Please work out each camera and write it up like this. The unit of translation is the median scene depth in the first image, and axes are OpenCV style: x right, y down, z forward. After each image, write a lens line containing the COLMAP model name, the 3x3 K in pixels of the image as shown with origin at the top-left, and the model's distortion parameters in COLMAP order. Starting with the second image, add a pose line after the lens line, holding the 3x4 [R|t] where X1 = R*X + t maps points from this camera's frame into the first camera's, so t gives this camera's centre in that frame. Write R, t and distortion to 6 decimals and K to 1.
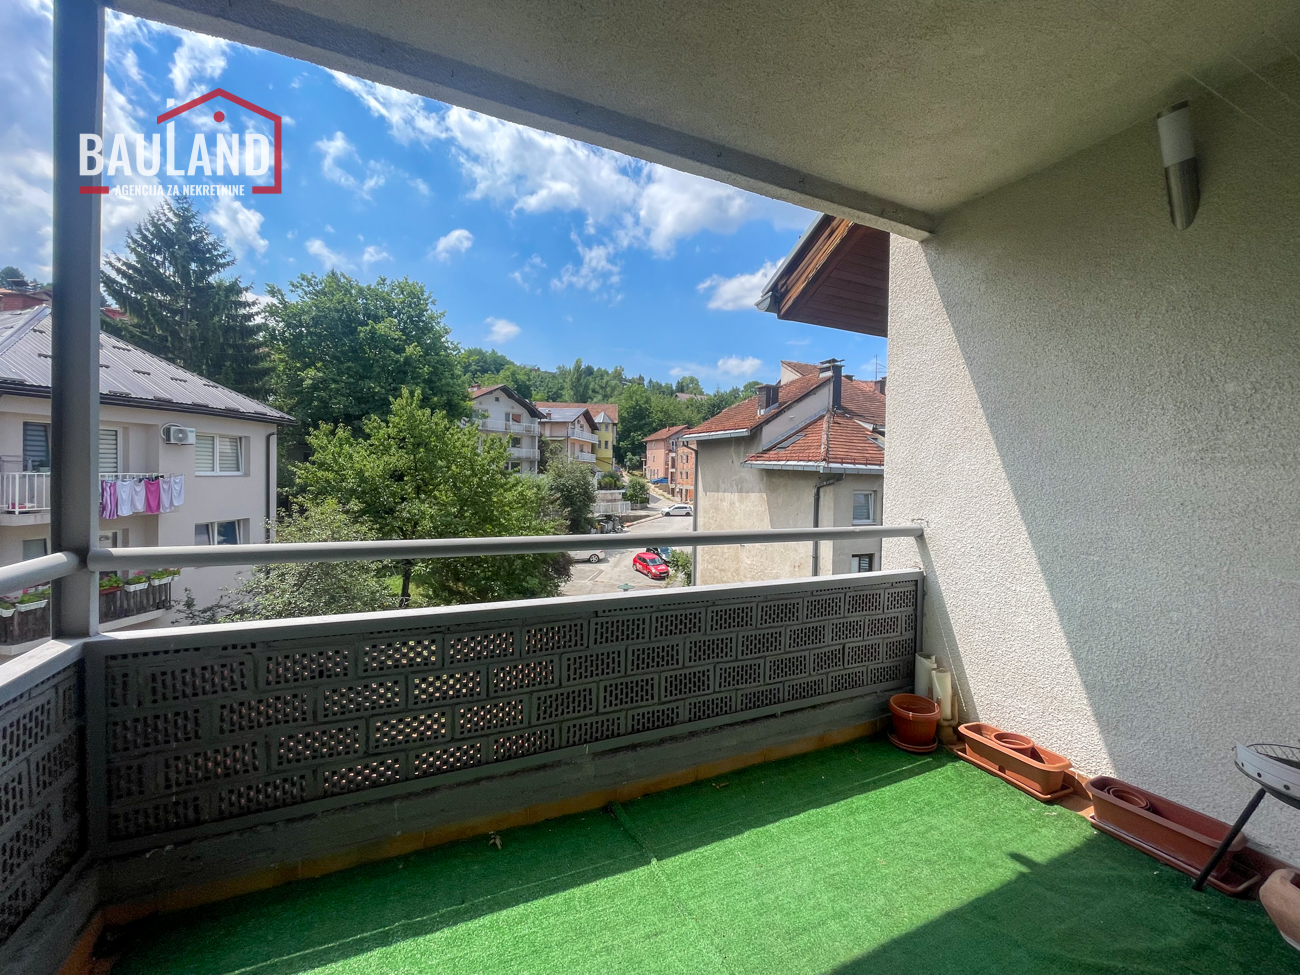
lens RADIAL K [[527.5, 0, 650.1], [0, 527.5, 480.1], [0, 0, 1]] dist [-0.000718, -0.000236]
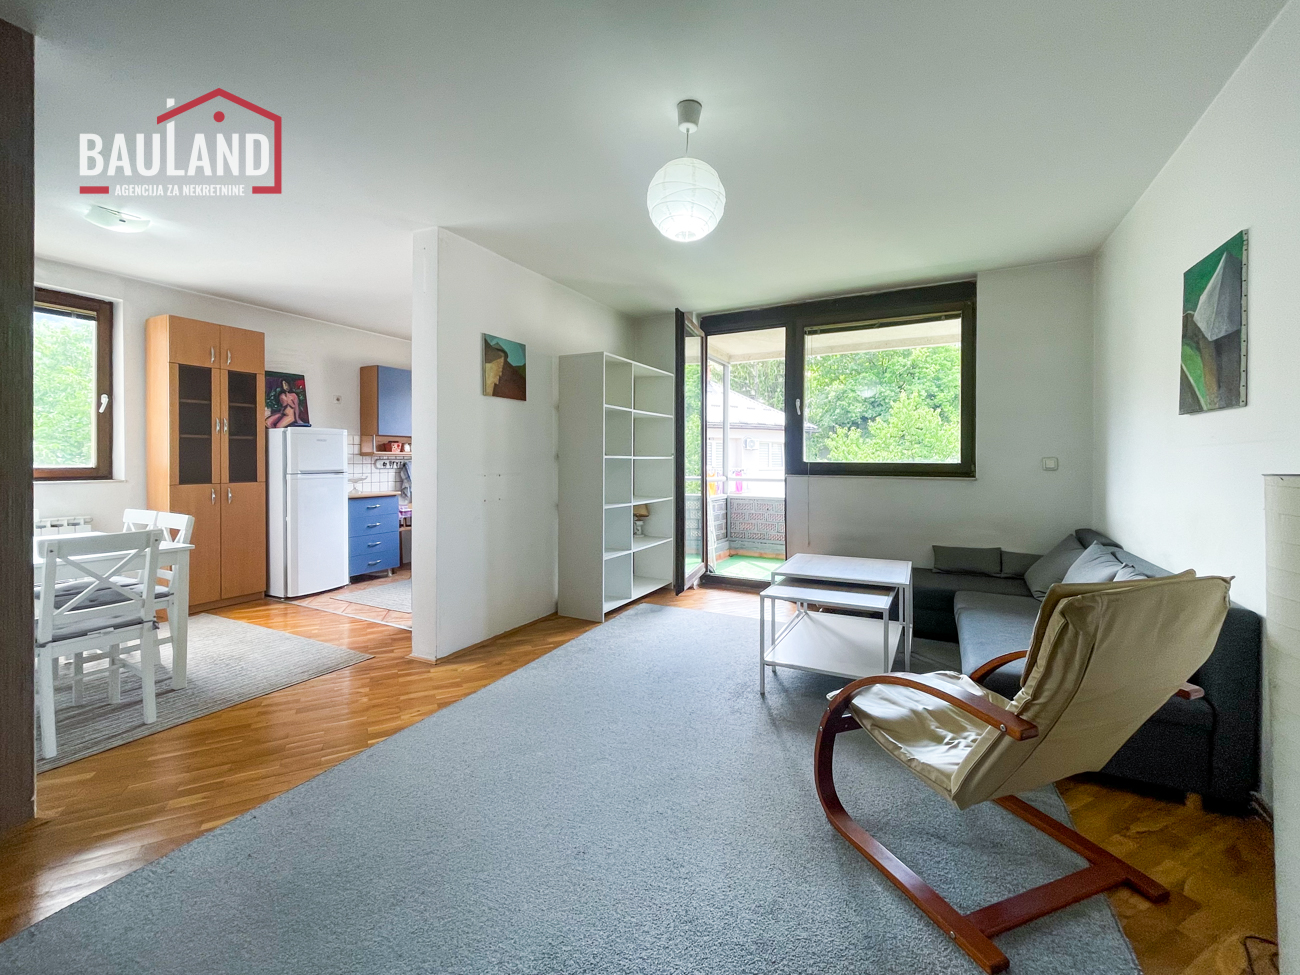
lens RADIAL K [[554.0, 0, 651.3], [0, 554.0, 460.8], [0, 0, 1]] dist [0.014298, 0.000196]
pose [[0.609195, -0.023017, -0.792686, 0.109799], [-0.000742, 0.999562, -0.029594, 0.006492], [0.793020, 0.018617, 0.608911, -0.112577]]
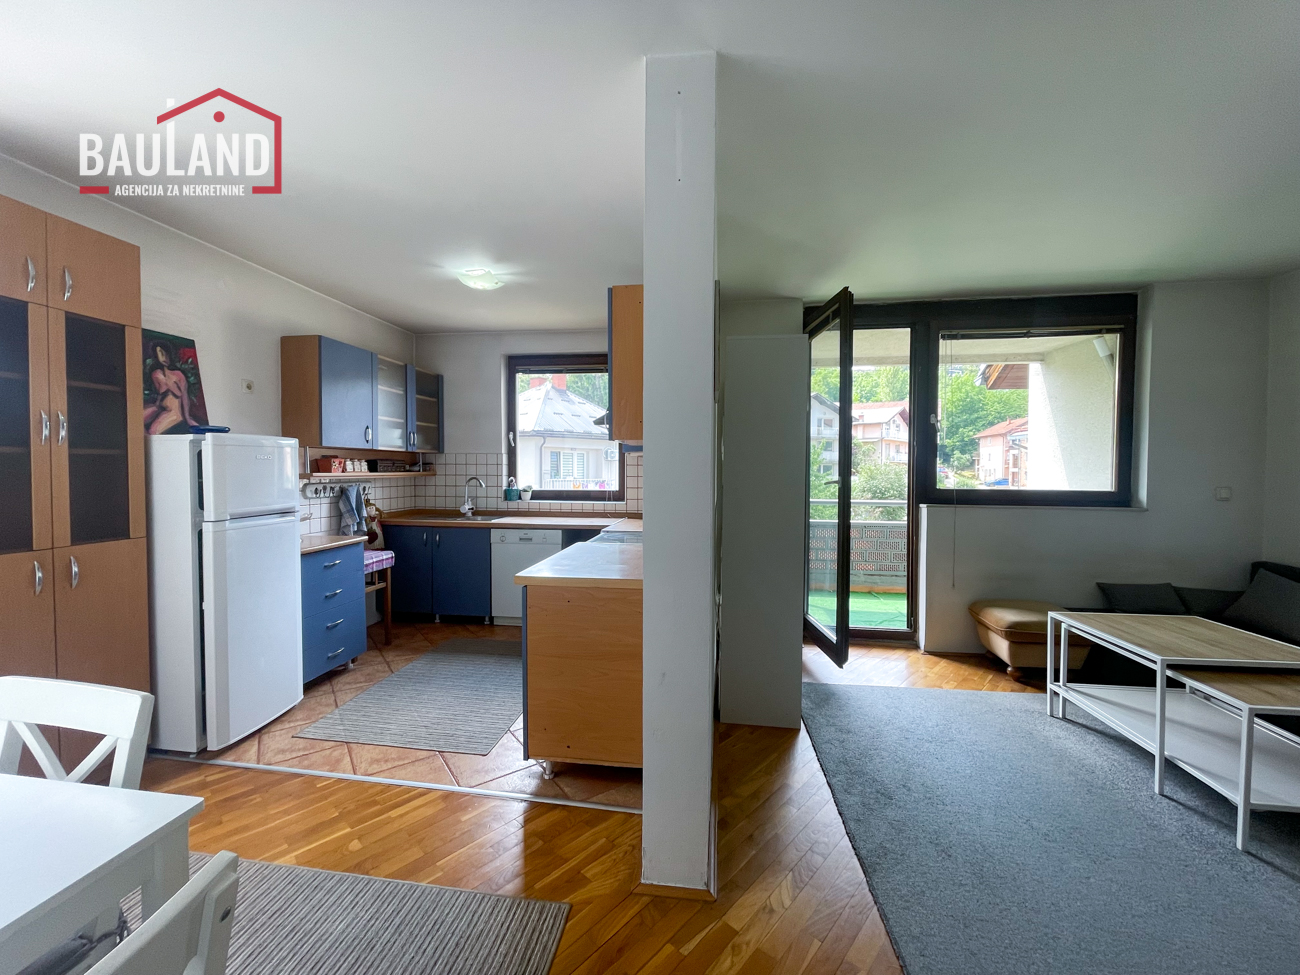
lens RADIAL K [[526.0, 0, 646.5], [0, 526.0, 482.1], [0, 0, 1]] dist [-0.001002, 0.000856]
pose [[0.836472, -0.006662, -0.547969, 0.027516], [0.006006, 0.999977, -0.002990, 0.000826], [0.547977, -0.000790, 0.836493, -0.126481]]
